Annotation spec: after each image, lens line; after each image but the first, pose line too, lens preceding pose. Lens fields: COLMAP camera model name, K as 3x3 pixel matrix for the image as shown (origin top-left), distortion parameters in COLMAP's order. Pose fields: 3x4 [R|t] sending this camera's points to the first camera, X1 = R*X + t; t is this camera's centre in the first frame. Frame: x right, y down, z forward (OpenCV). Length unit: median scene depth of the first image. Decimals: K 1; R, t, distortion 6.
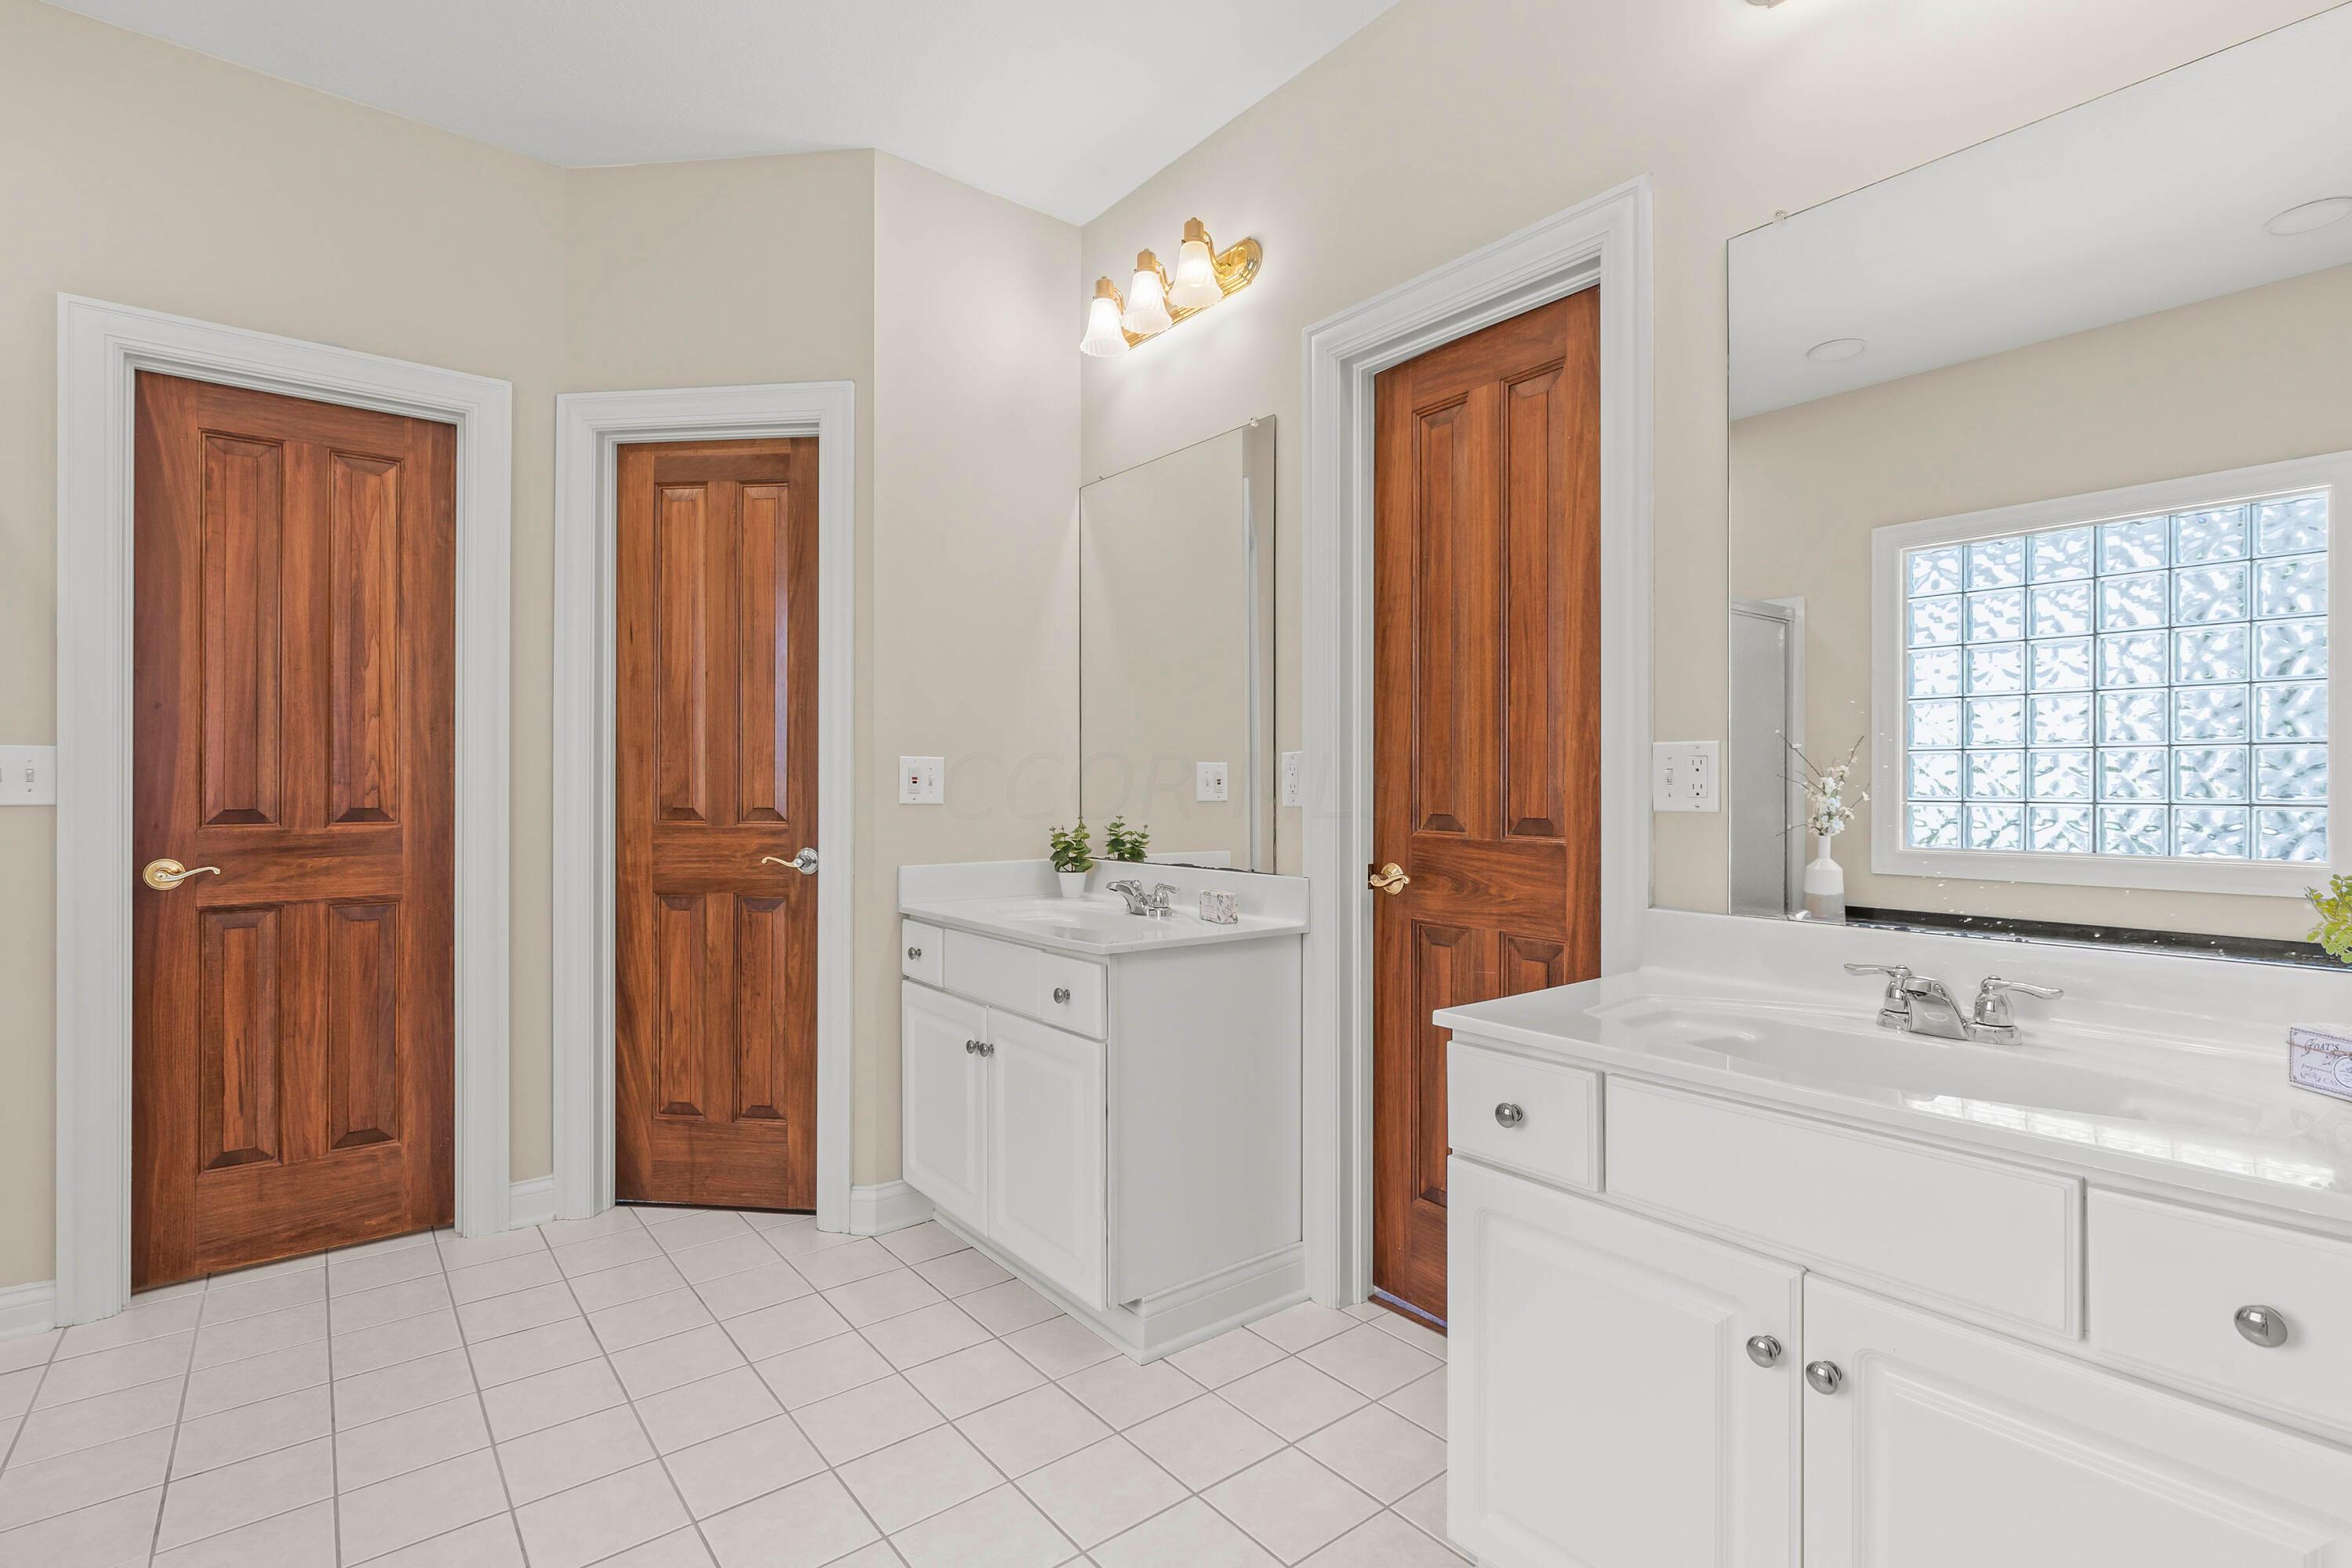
lens RADIAL K [[1098.9, 0, 1184.9], [0, 1098.9, 781.9], [0, 0, 1]] dist [0.000069, -0.000413]
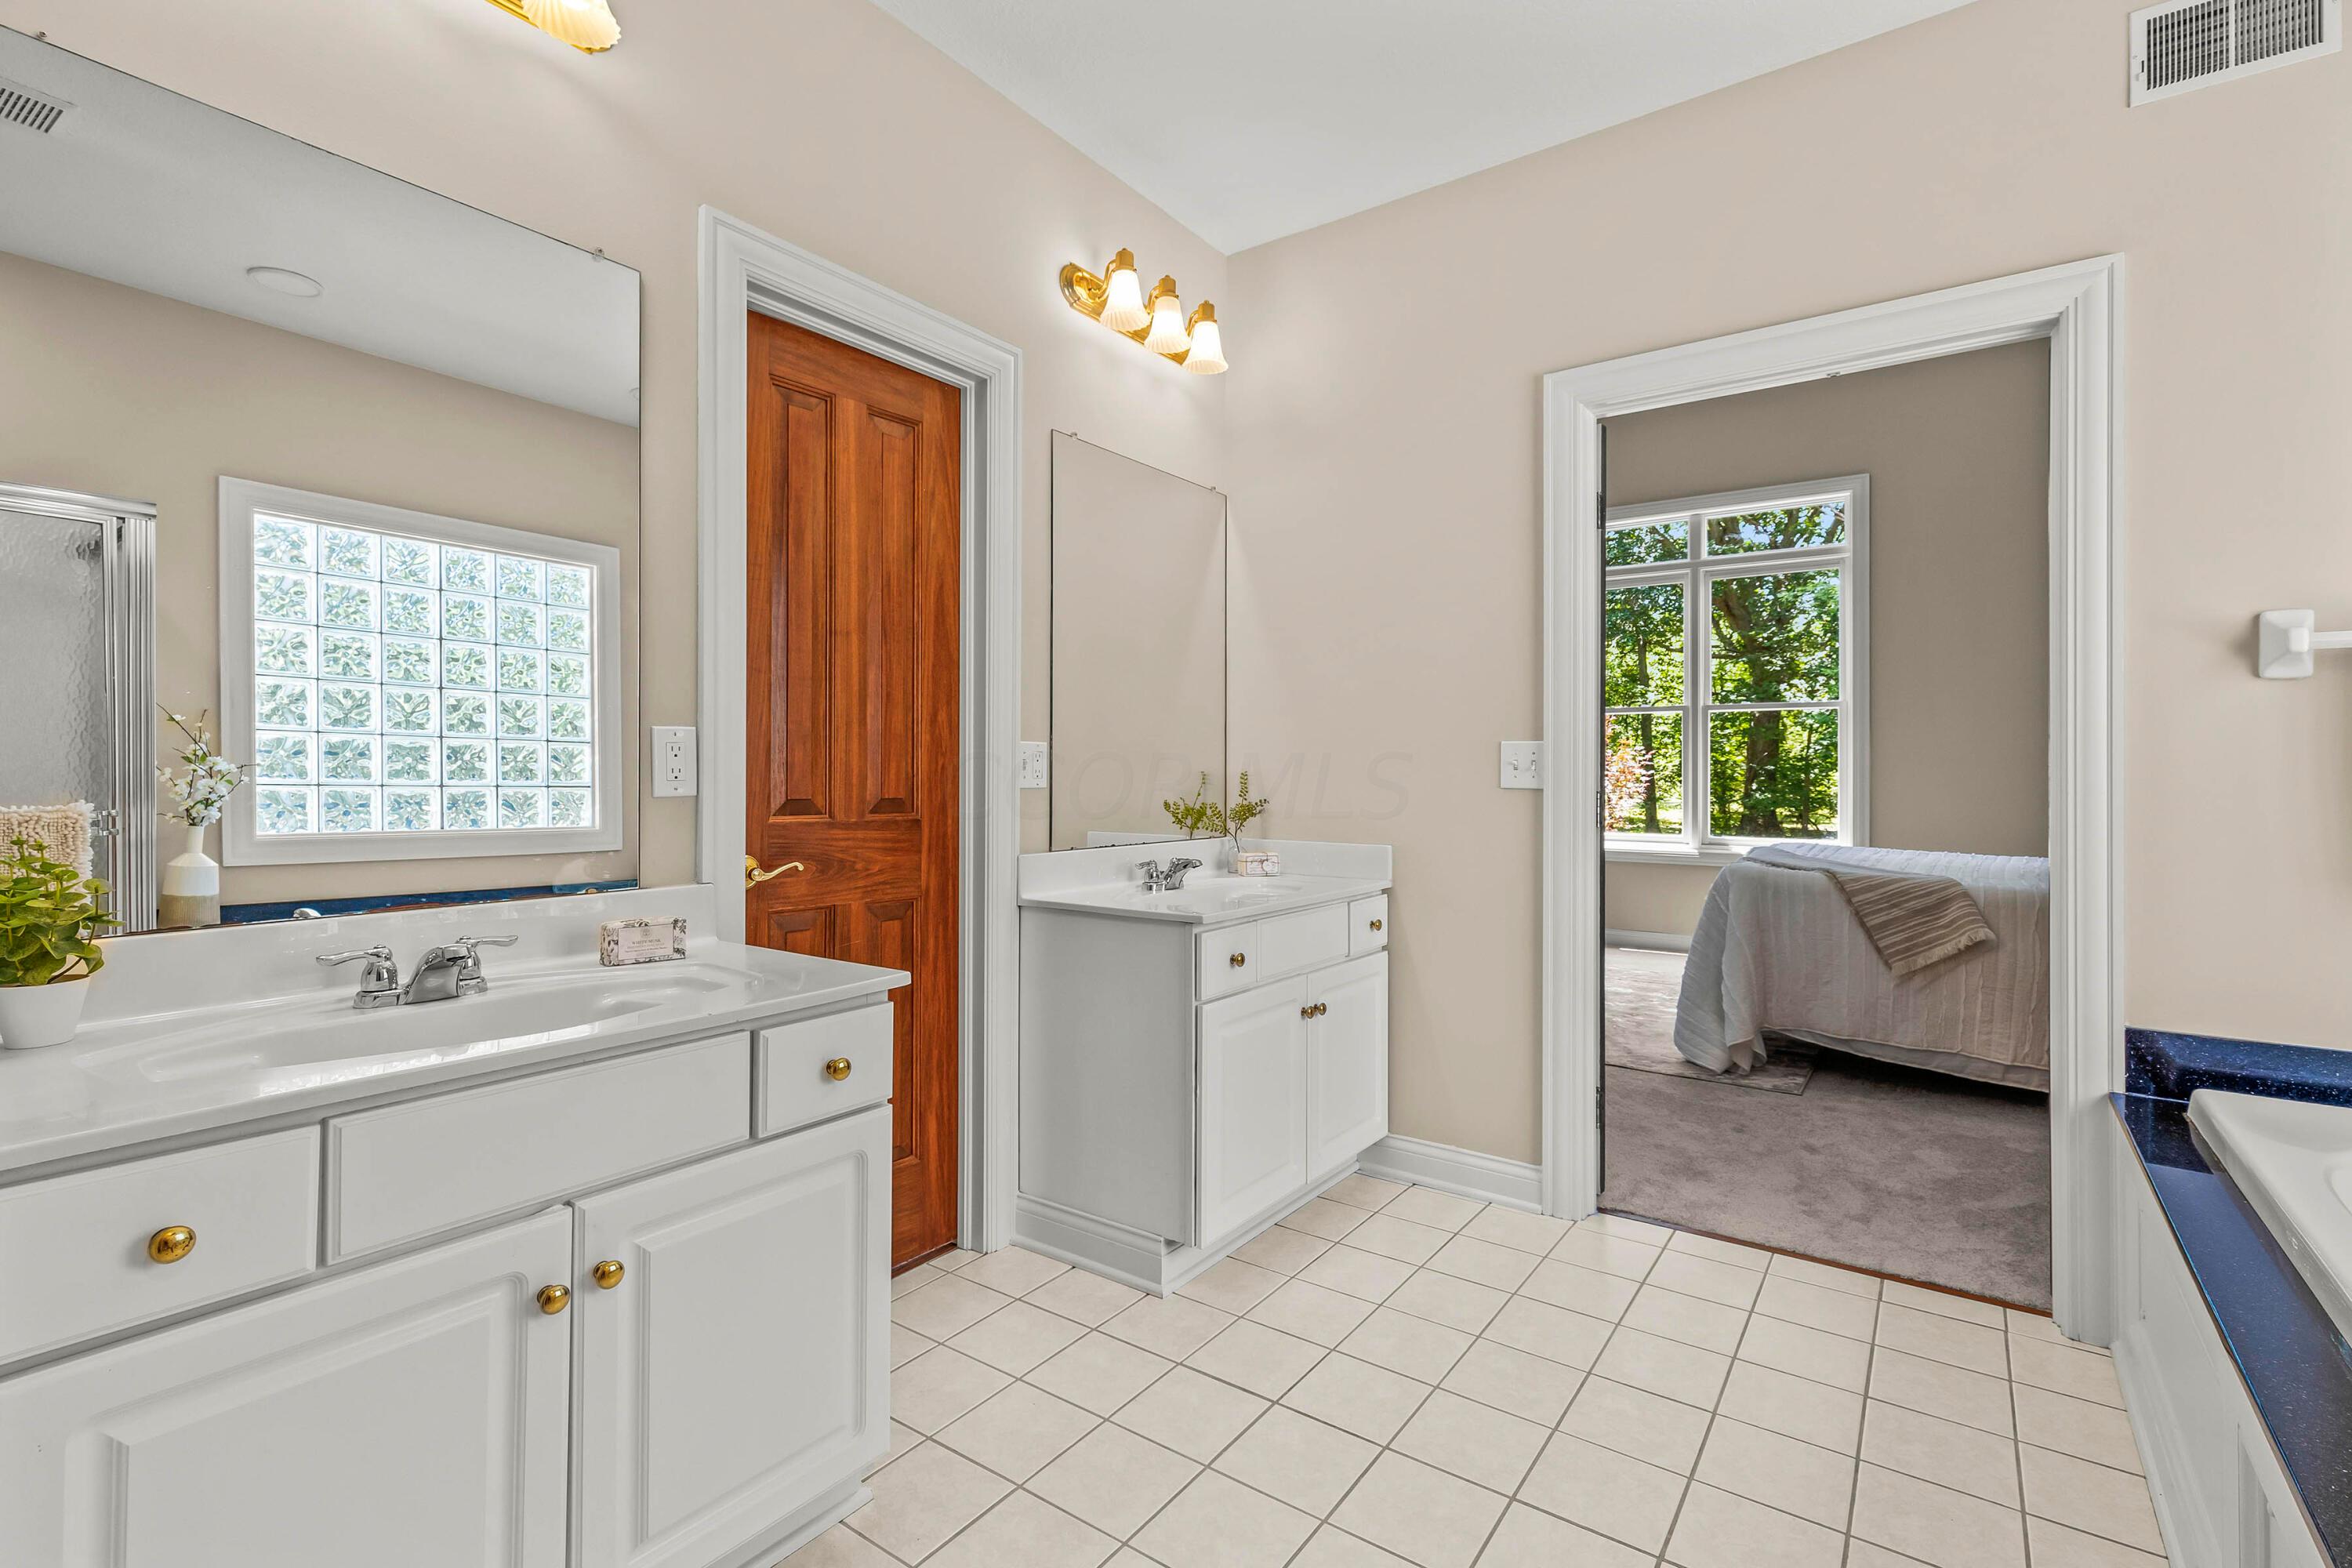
lens RADIAL K [[1078.4, 0, 1180.2], [0, 1078.4, 777.5], [0, 0, 1]] dist [-0.000305, 0.000019]
pose [[-0.267054, -0.005943, 0.963663, -0.675211], [-0.007006, 0.999967, 0.004225, 0.002788], [-0.963656, -0.005623, -0.267087, 0.783121]]
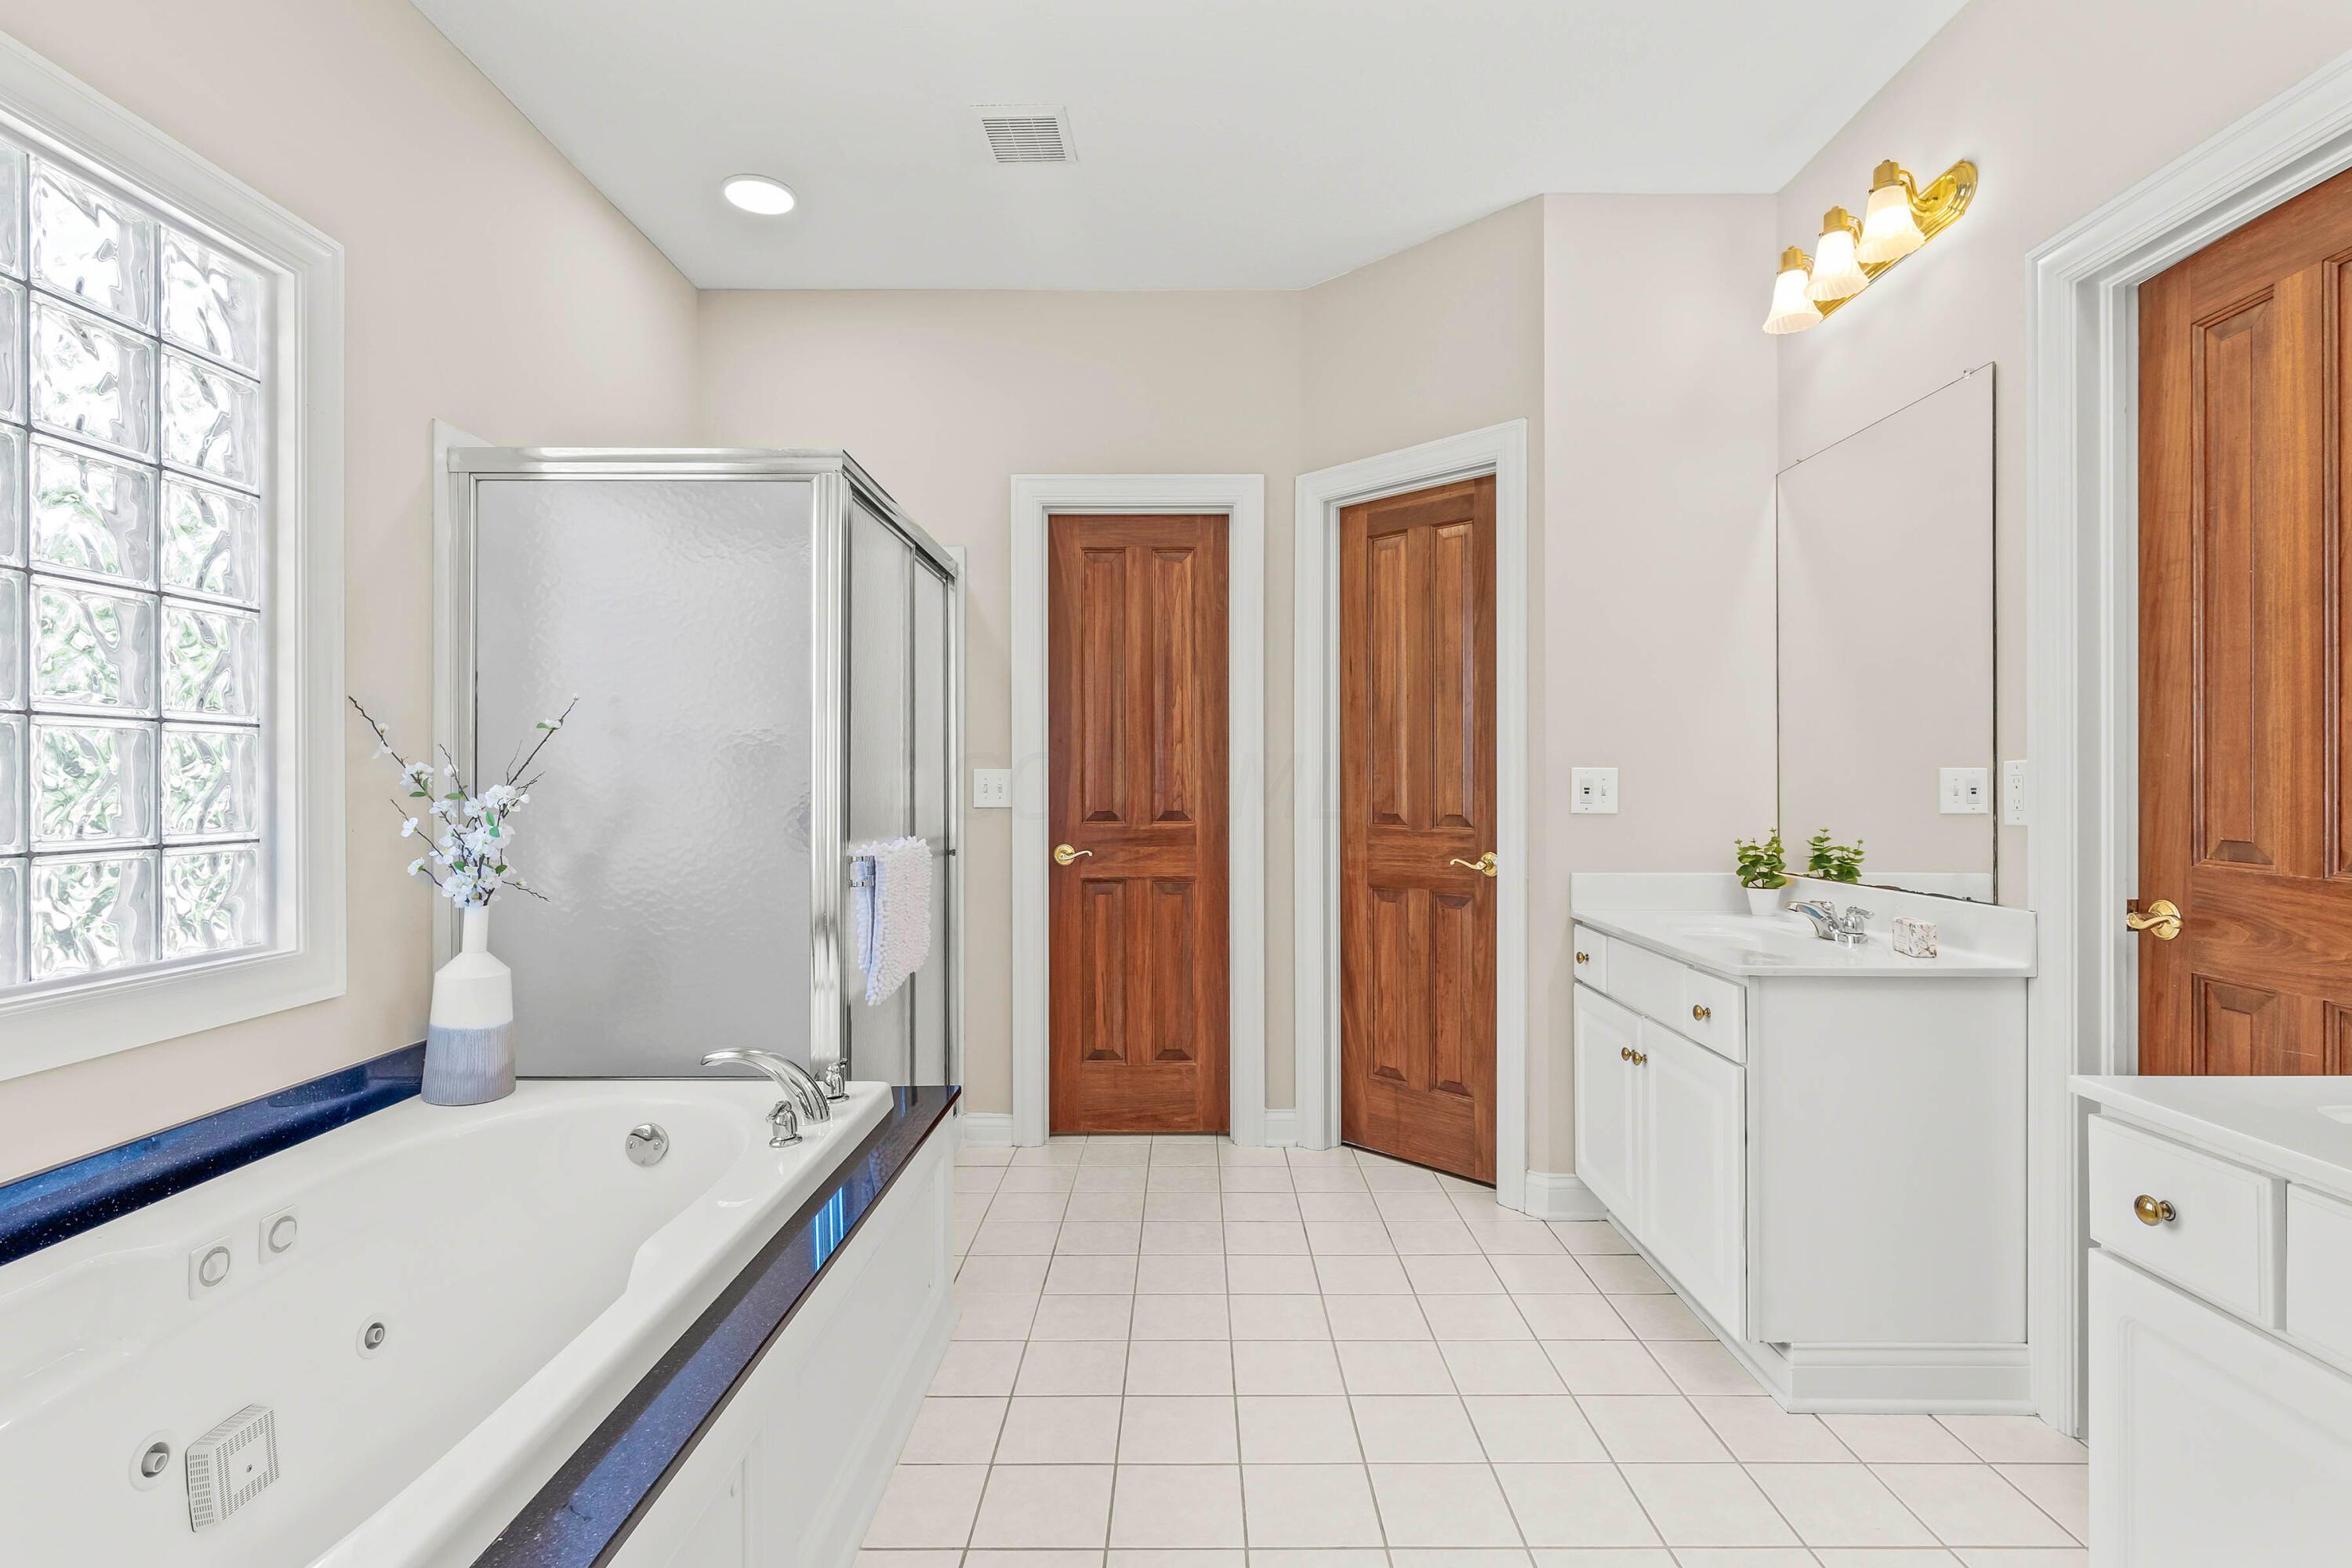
lens RADIAL K [[1118.0, 0, 1176.0], [0, 1118.0, 784.0], [0, 0, 1]] dist [0.000548, -0.000454]
pose [[0.774719, -0.001961, -0.632303, 0.129667], [0.004486, 0.999987, 0.002395, -0.013137], [0.632290, -0.004692, 0.774718, -0.063204]]
